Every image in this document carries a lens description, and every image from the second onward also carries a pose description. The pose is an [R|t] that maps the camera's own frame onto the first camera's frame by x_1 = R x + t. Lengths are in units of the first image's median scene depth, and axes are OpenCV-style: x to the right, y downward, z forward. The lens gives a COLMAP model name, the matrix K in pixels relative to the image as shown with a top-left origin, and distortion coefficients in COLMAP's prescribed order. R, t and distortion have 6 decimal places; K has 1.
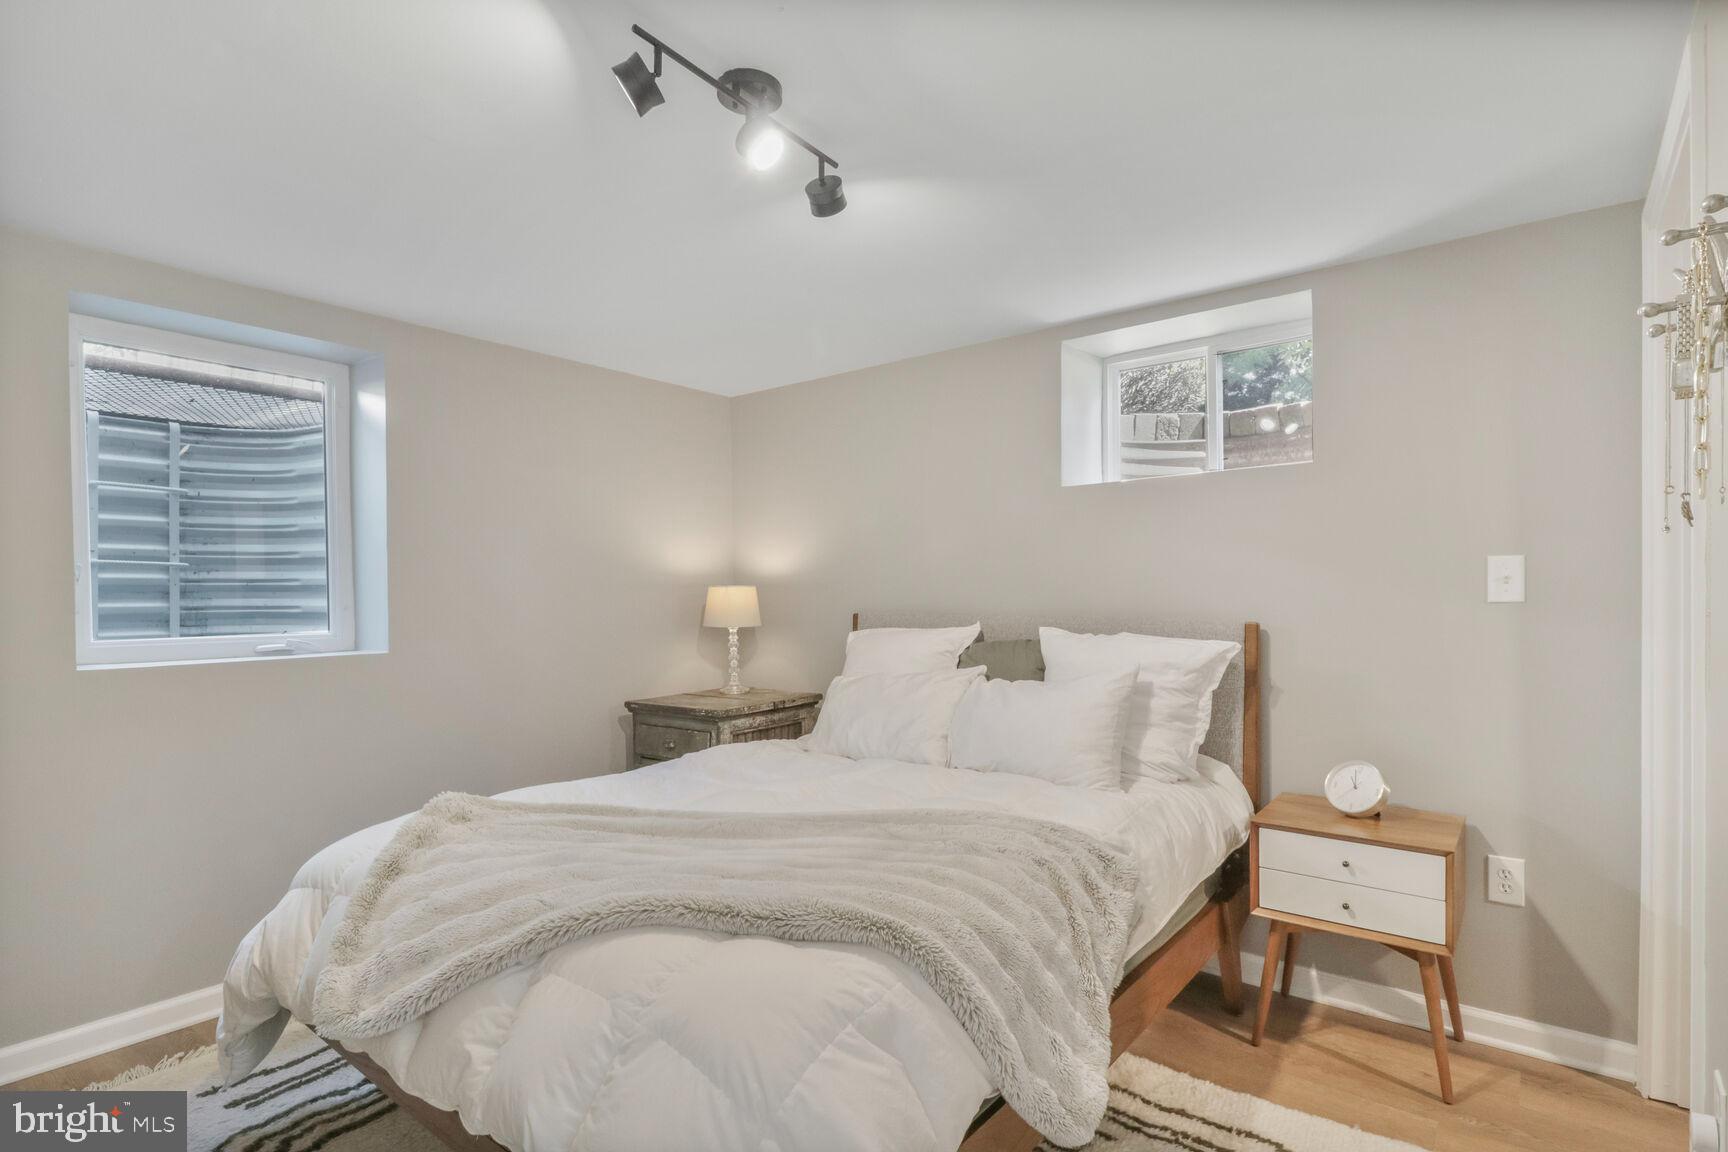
lens RADIAL K [[872.1, 0, 869.0], [0, 872.1, 600.6], [0, 0, 1]] dist [-0.003390, -0.010819]
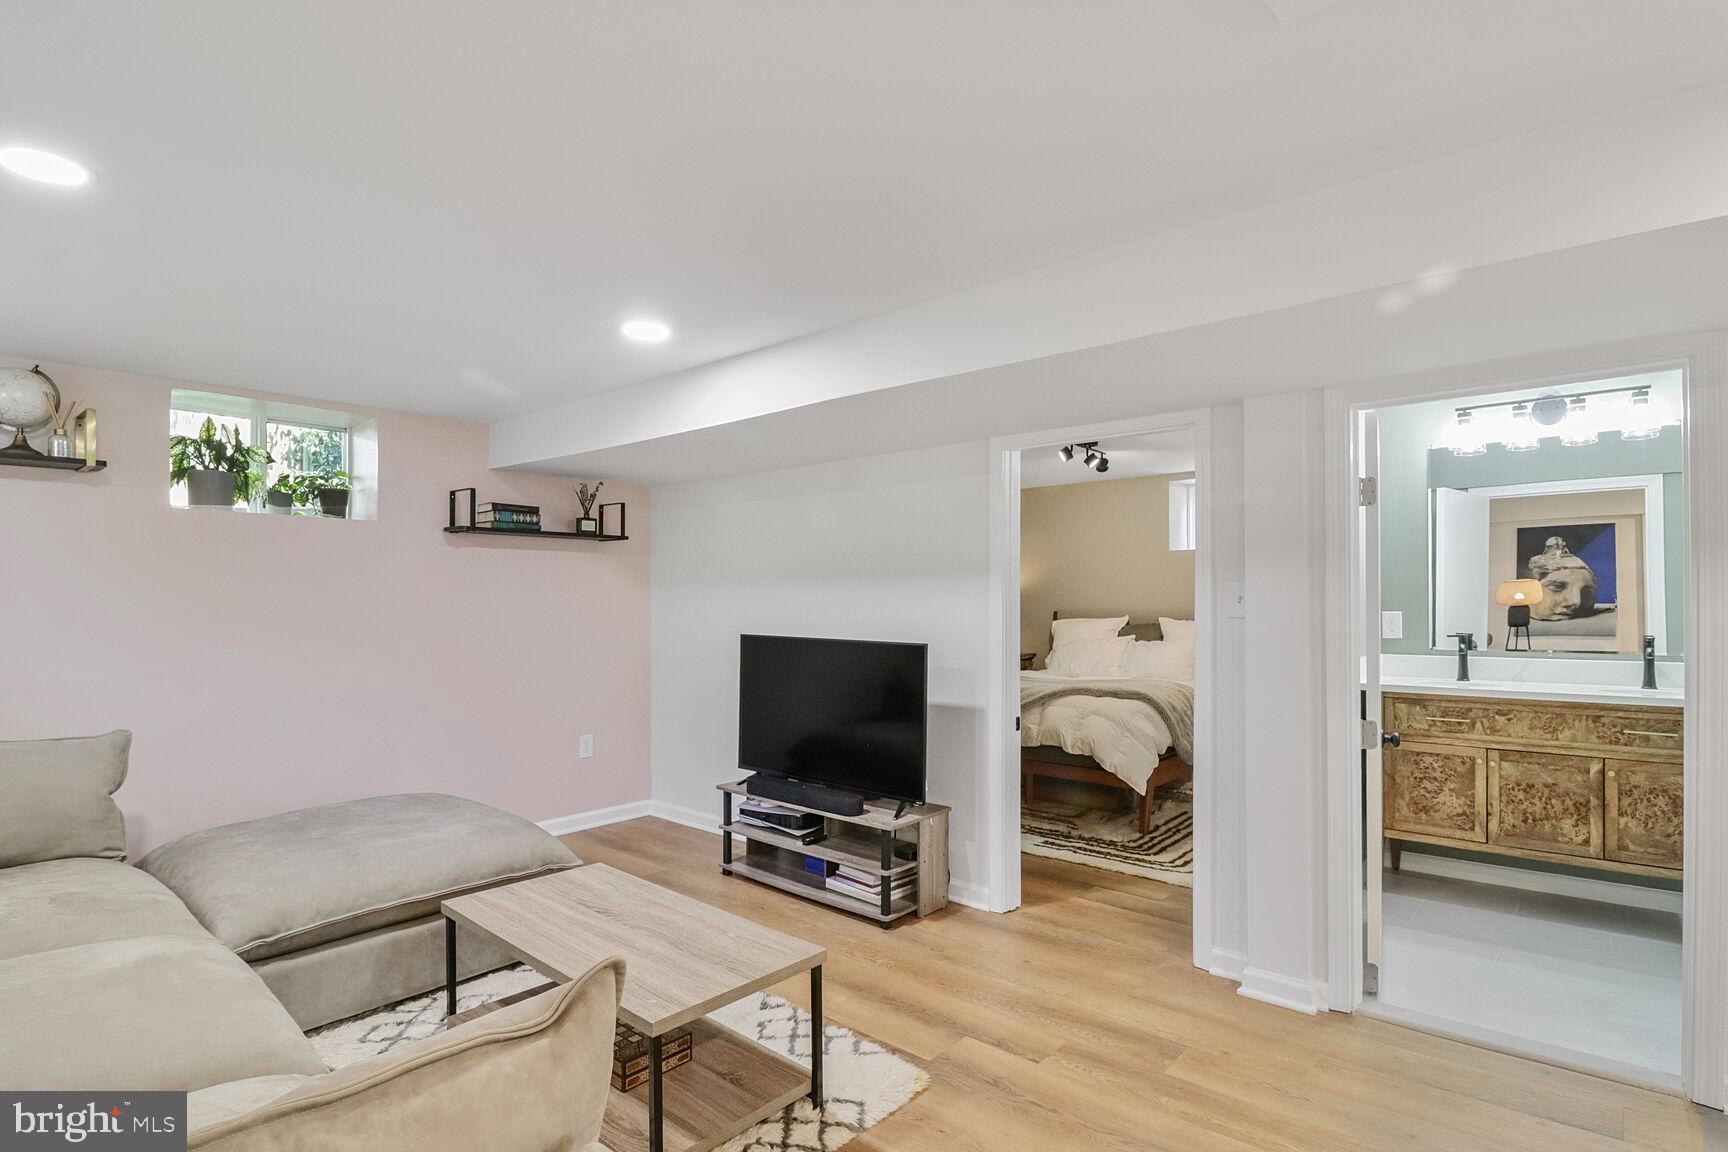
lens RADIAL K [[872.1, 0, 862.0], [0, 872.1, 593.0], [0, 0, 1]] dist [-0.003390, -0.010819]
pose [[0.998546, 0.008582, -0.053214, -0.408523], [-0.009388, 0.999845, -0.014904, 0.008788], [0.053078, 0.015382, 0.998472, -1.138624]]
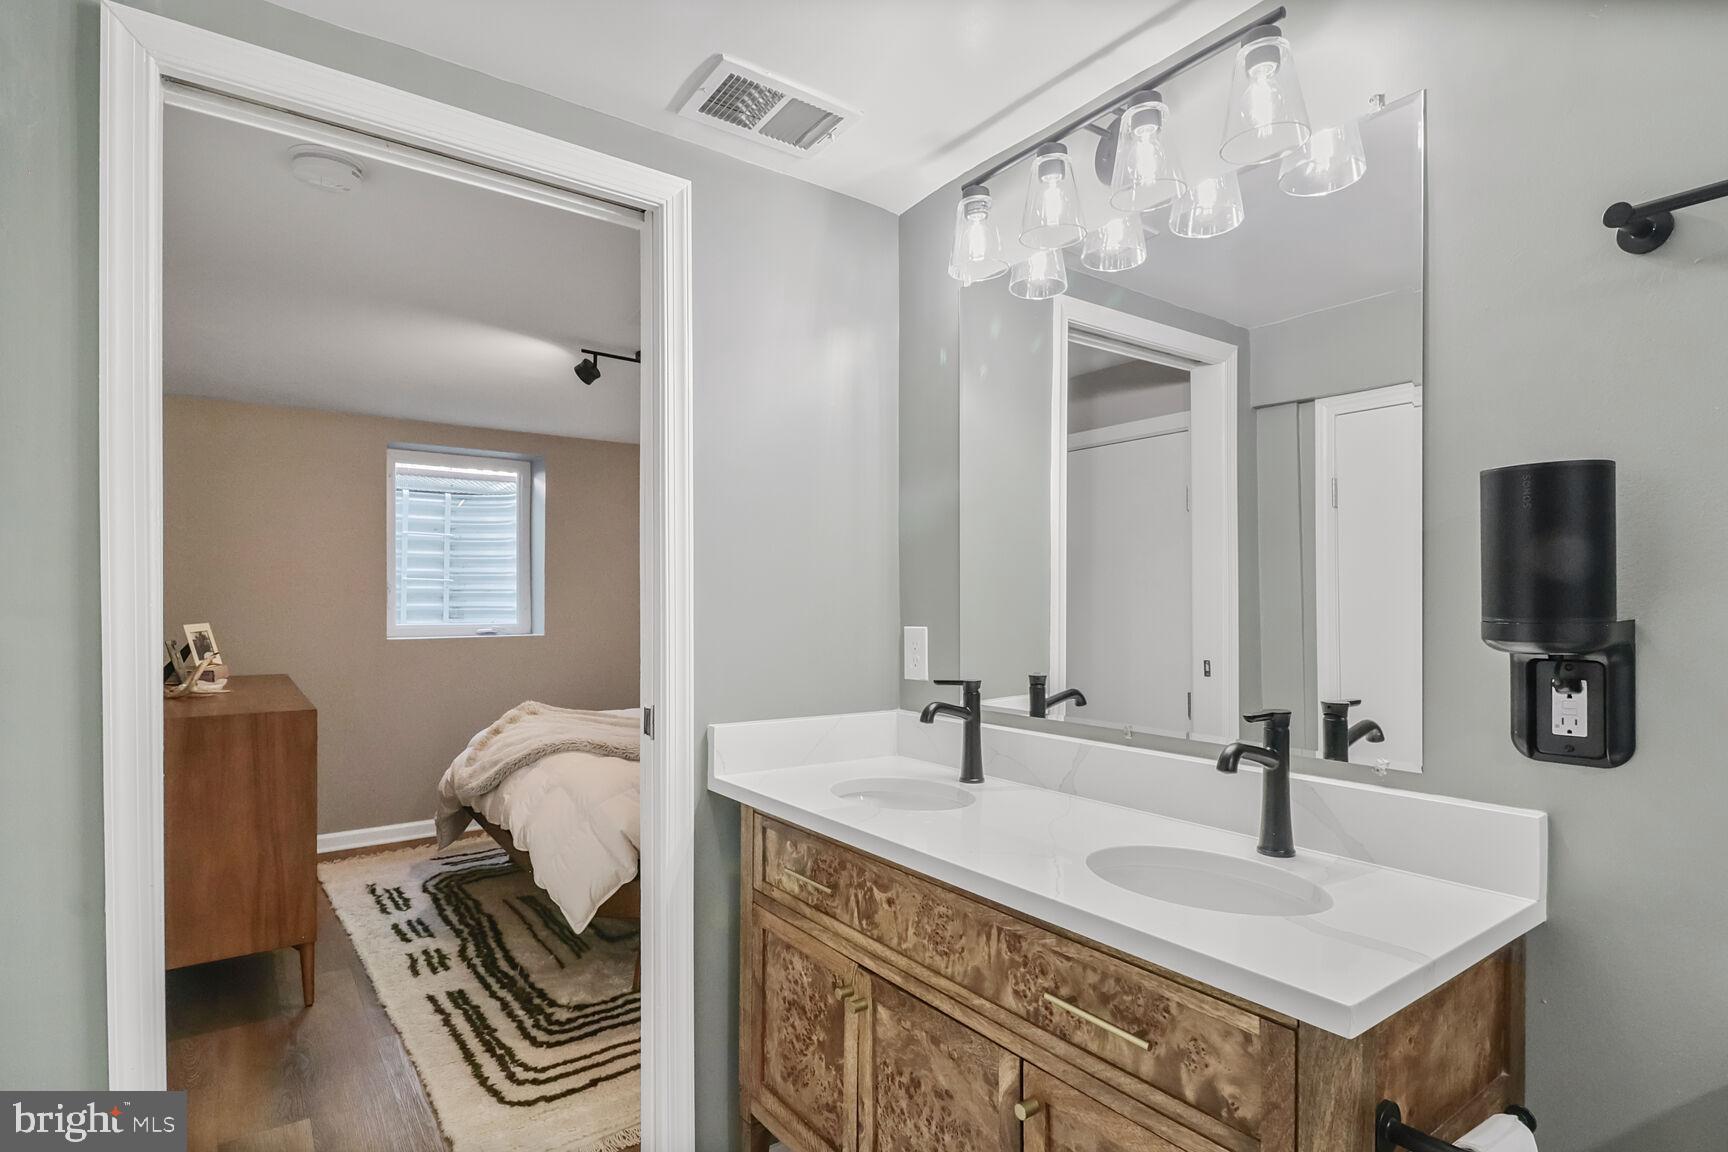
lens RADIAL K [[872.1, 0, 848.6], [0, 872.1, 581.6], [0, 0, 1]] dist [-0.003390, -0.010819]
pose [[0.958706, -0.002195, -0.284389, 0.466570], [-0.003688, 0.999790, -0.020149, -0.010764], [0.284374, 0.020366, 0.958497, -0.427245]]
